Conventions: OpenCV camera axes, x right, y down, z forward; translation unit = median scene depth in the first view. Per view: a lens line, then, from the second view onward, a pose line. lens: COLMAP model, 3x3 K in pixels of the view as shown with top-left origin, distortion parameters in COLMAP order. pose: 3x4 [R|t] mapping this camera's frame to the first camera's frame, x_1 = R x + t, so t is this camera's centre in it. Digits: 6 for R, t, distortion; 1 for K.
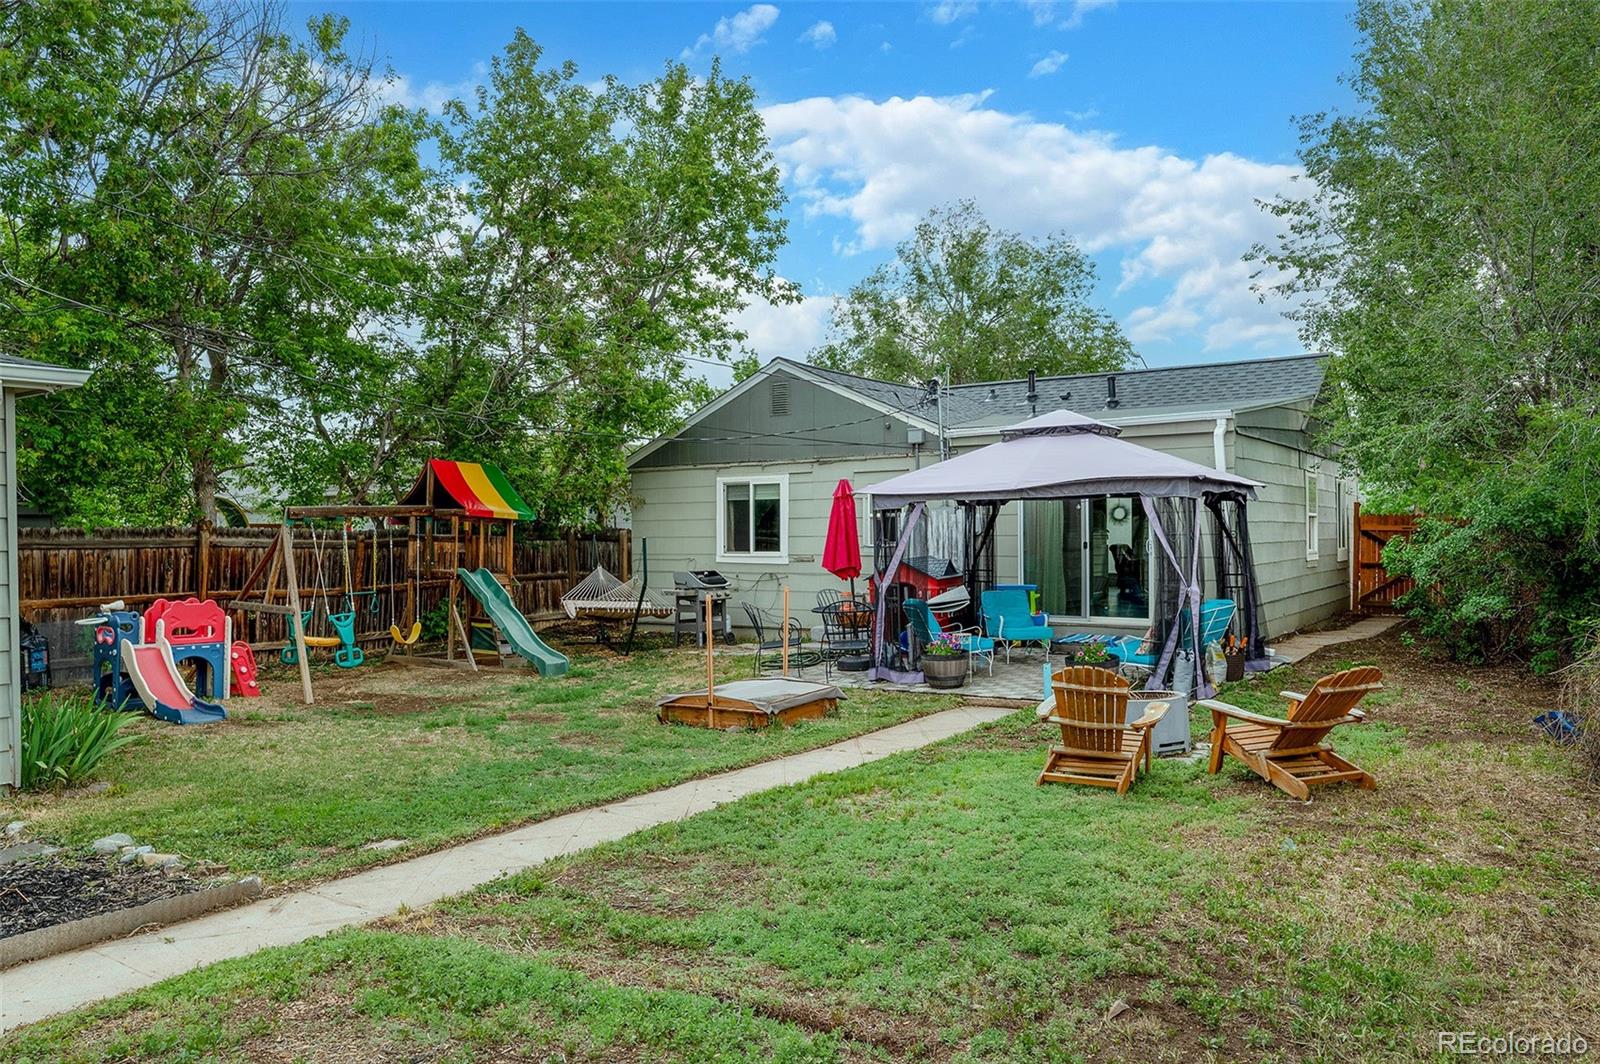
lens RADIAL K [[1158.0, 0, 796.2], [0, 1158.0, 529.1], [0, 0, 1]] dist [-0.000926, -0.005564]
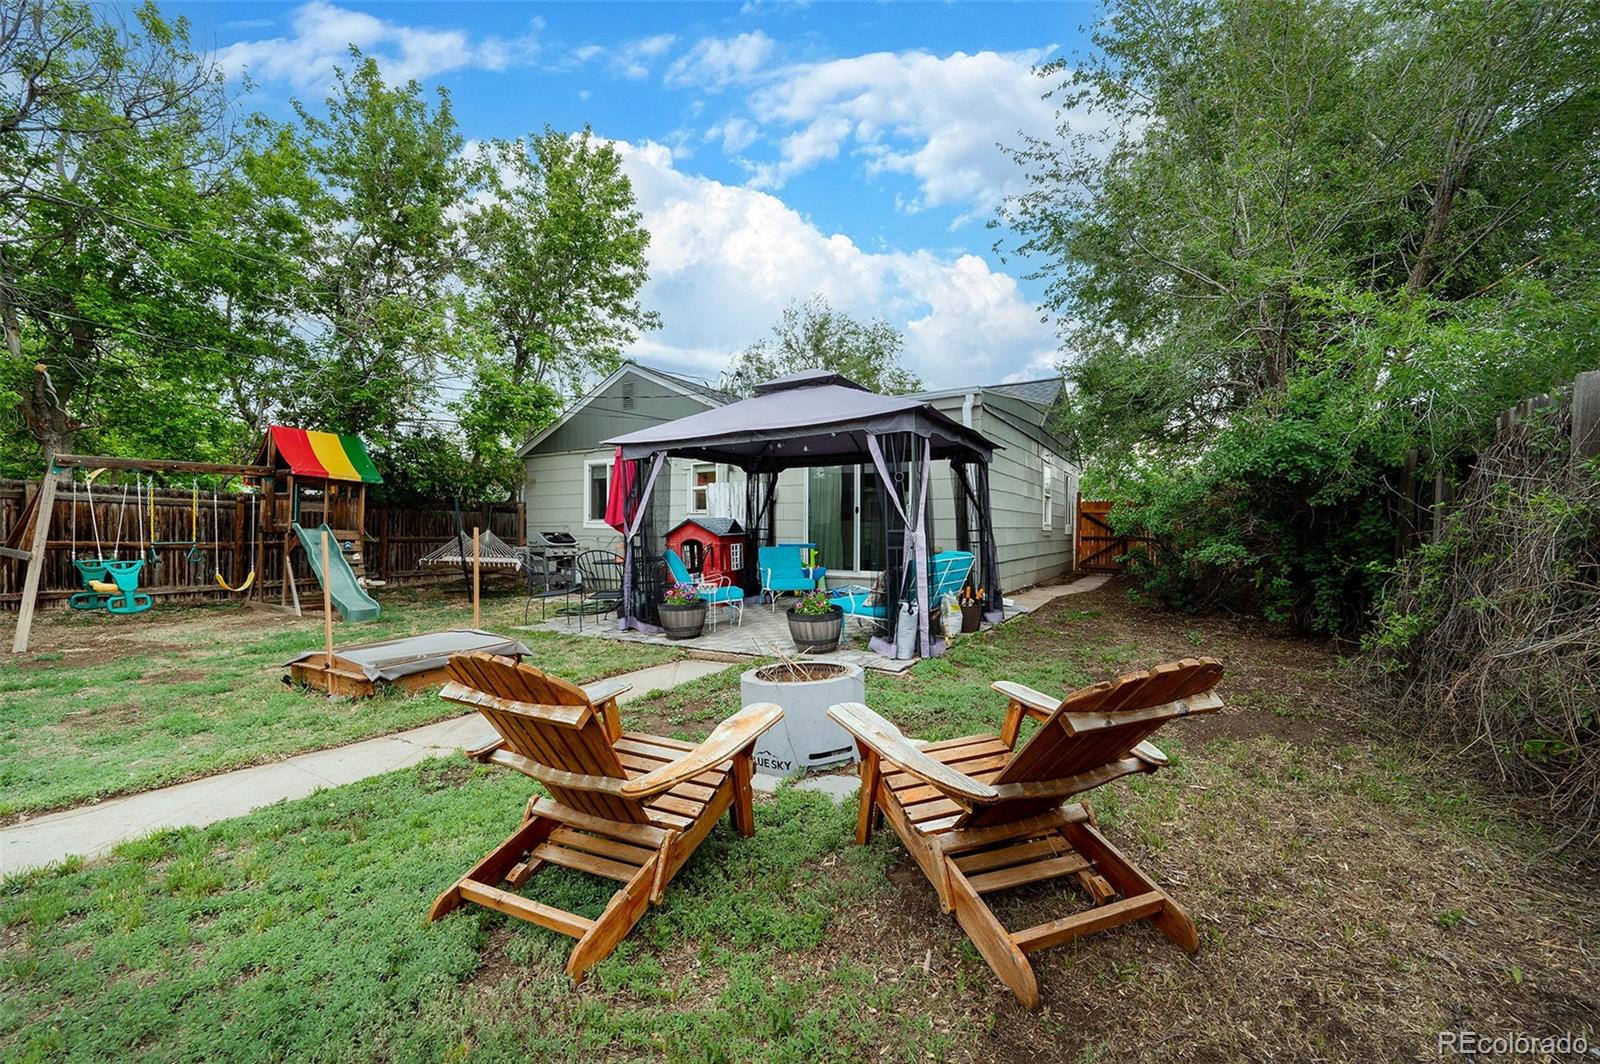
lens RADIAL K [[624.5, 0, 803.9], [0, 624.5, 536.9], [0, 0, 1]] dist [0.011941, 0.000112]
pose [[0.998677, 0.010367, 0.050365, 0.150212], [-0.010836, 0.999900, 0.009052, 0.032888], [-0.050266, -0.009586, 0.998690, 0.339370]]
